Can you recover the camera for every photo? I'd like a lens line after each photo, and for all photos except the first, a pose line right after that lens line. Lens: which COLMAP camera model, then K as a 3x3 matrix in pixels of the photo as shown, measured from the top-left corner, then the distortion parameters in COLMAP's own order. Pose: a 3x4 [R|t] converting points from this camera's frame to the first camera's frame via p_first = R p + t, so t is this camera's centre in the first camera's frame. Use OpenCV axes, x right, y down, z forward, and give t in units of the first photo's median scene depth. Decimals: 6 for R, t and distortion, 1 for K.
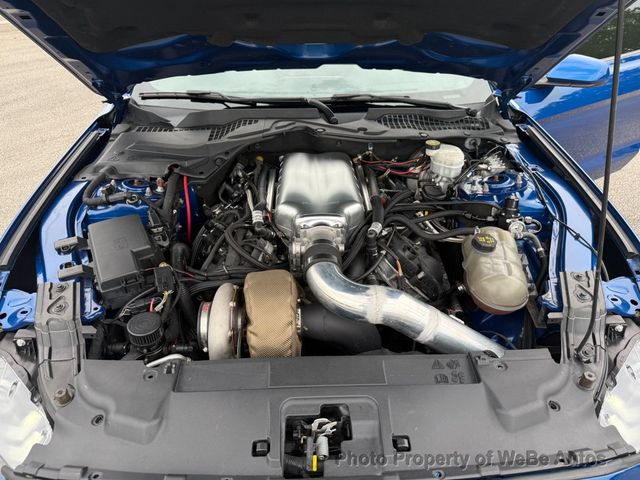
lens RADIAL K [[457.9, 0, 317.8], [0, 457.9, 240.2], [0, 0, 1]] dist [0.049501, -0.061560]
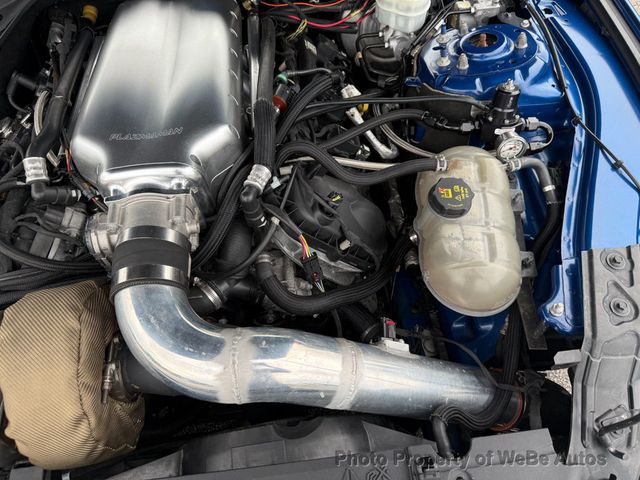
lens RADIAL K [[454.0, 0, 323.1], [0, 454.0, 238.9], [0, 0, 1]] dist [0.053381, -0.059702]
pose [[0.996000, -0.085221, 0.026859, 0.178873], [0.068348, 0.920243, 0.385333, -0.158690], [-0.057555, -0.381956, 0.922387, 0.457961]]
